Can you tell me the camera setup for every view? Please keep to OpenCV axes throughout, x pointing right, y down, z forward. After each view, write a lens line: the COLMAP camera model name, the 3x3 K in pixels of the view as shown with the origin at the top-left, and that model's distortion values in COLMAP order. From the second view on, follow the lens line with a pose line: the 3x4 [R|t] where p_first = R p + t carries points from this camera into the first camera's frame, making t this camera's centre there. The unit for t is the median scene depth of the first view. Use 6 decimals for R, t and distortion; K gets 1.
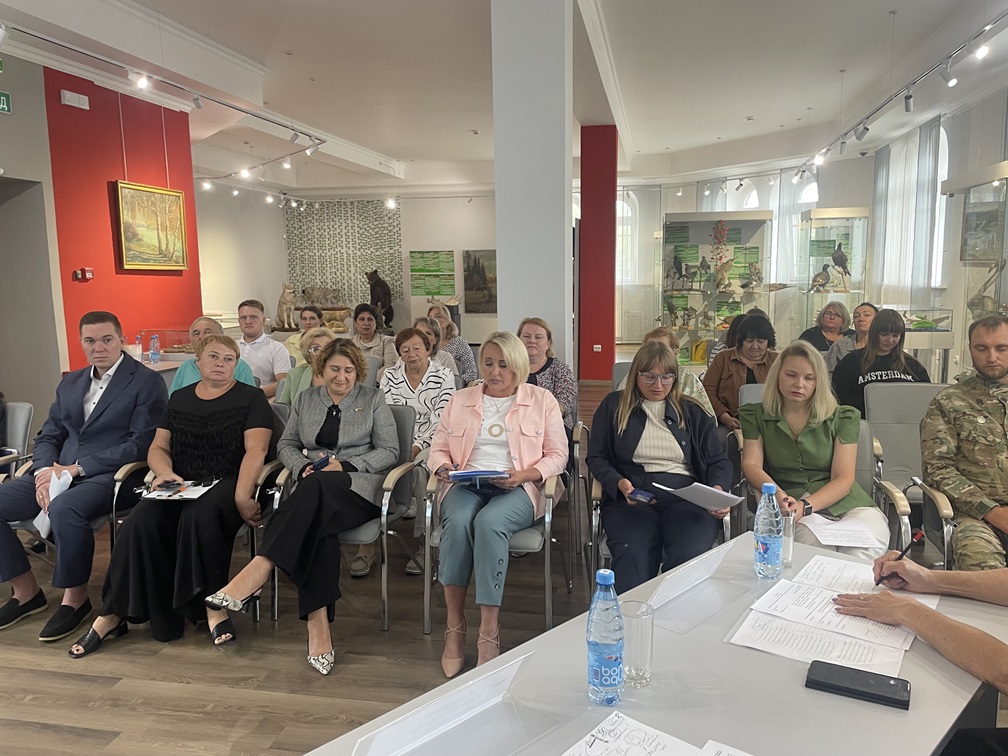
lens RADIAL K [[760.2, 0, 502.0], [0, 760.2, 376.0], [0, 0, 1]] dist [0.098419, -0.126971]
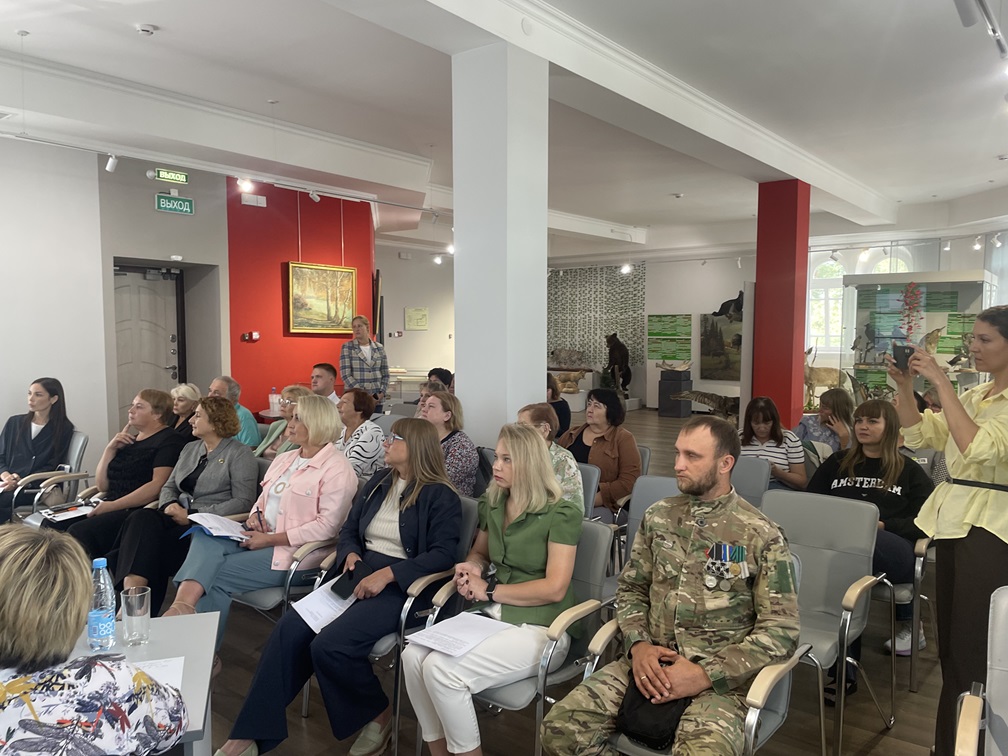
lens RADIAL K [[760.2, 0, 502.0], [0, 760.2, 376.0], [0, 0, 1]] dist [0.098419, -0.126971]
pose [[0.886553, 0.041553, -0.460758, 0.244030], [-0.077242, 0.995273, -0.058866, -0.015962], [0.456134, 0.087778, 0.885572, 0.055802]]
